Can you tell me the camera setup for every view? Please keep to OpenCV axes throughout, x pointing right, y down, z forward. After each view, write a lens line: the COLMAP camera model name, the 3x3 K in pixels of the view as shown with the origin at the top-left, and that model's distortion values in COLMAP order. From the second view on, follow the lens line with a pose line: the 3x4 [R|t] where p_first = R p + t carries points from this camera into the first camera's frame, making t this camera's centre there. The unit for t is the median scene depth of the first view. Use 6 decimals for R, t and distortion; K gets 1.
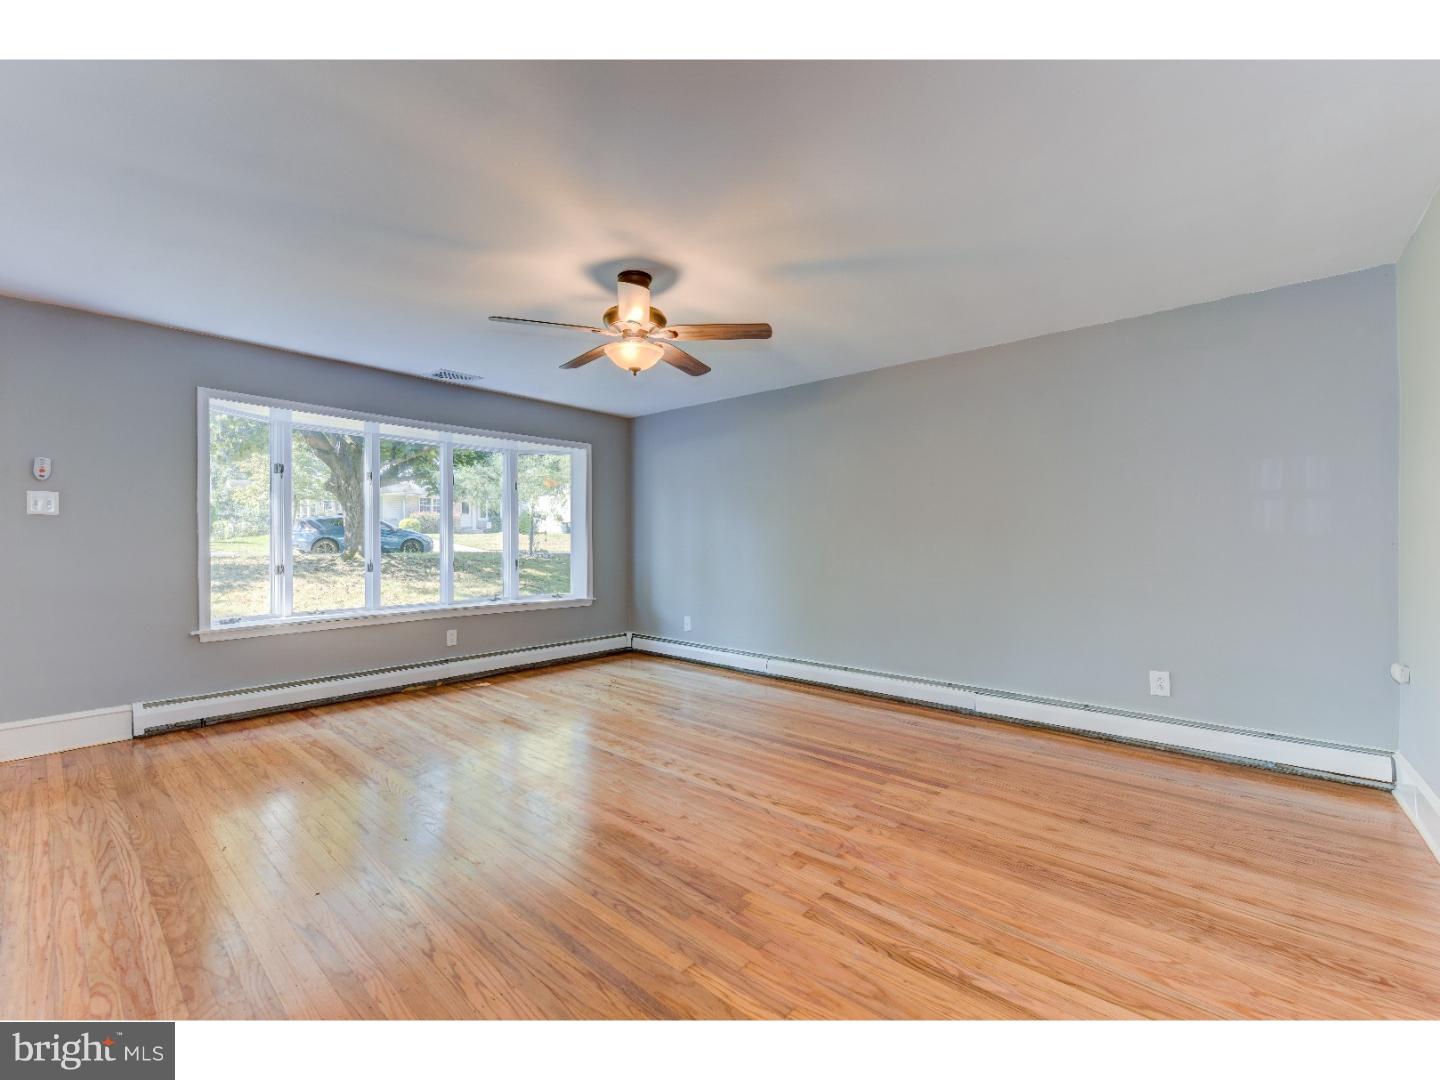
lens RADIAL K [[588.3, 0, 715.9], [0, 588.3, 545.0], [0, 0, 1]] dist [0.001709, -0.000124]
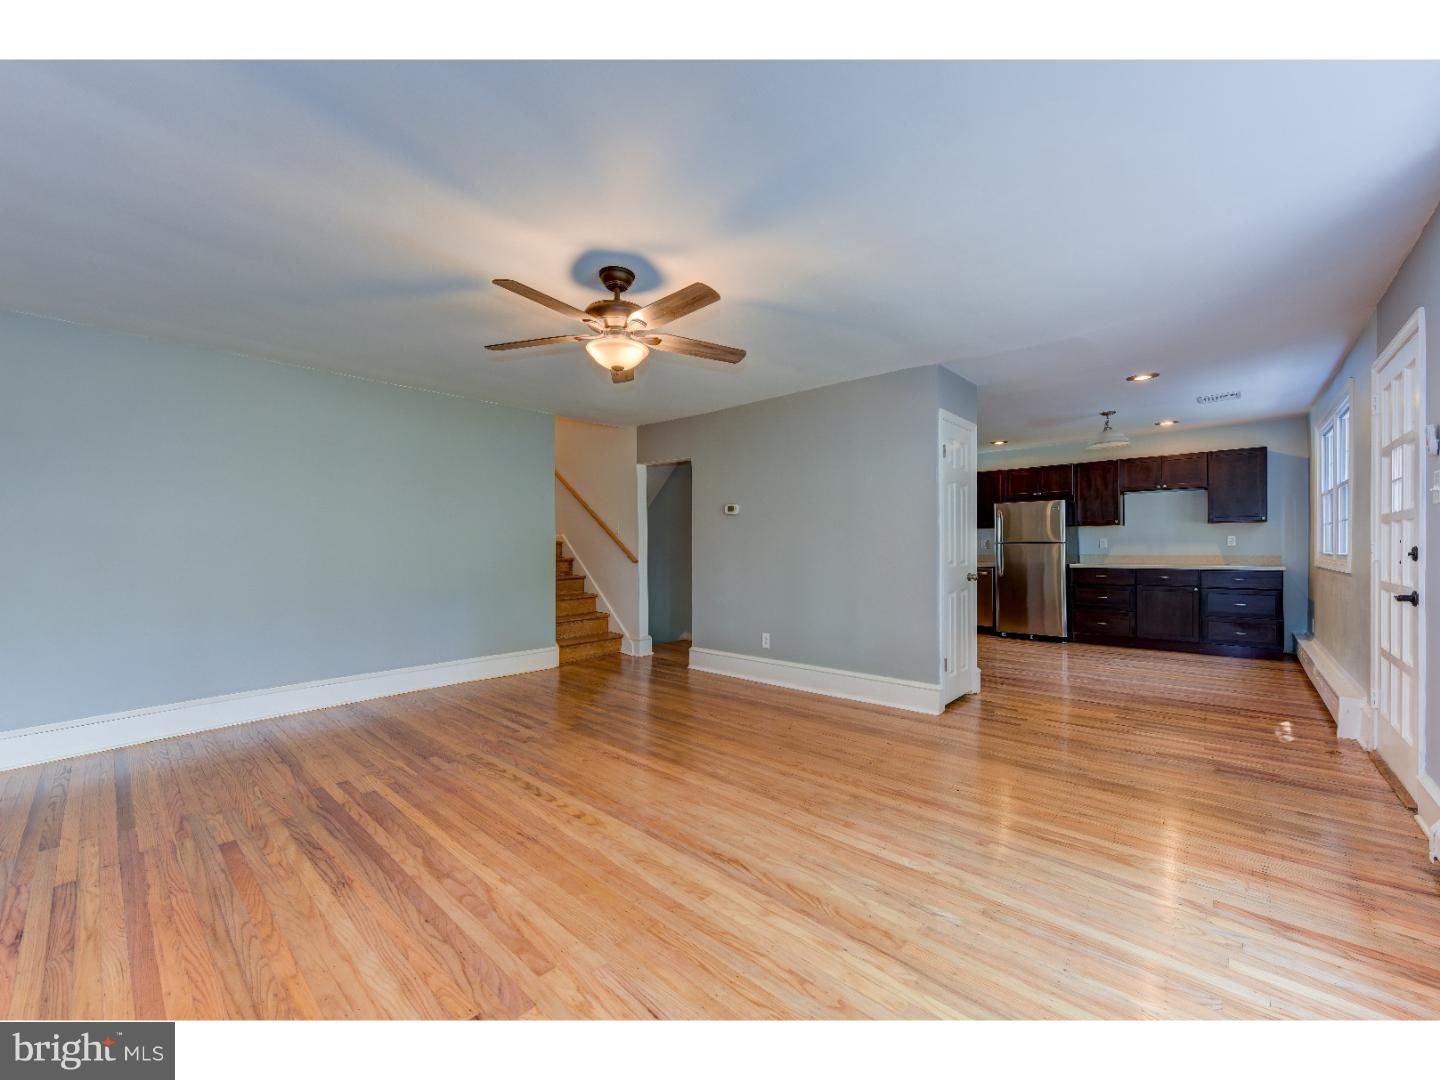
lens RADIAL K [[565.3, 0, 721.7], [0, 565.3, 542.5], [0, 0, 1]] dist [-0.000456, -0.000021]
pose [[-0.999959, 0.007172, 0.005521, -0.296849], [0.007175, 0.999974, 0.000551, -0.011091], [-0.005517, 0.000590, -0.999985, 1.833034]]
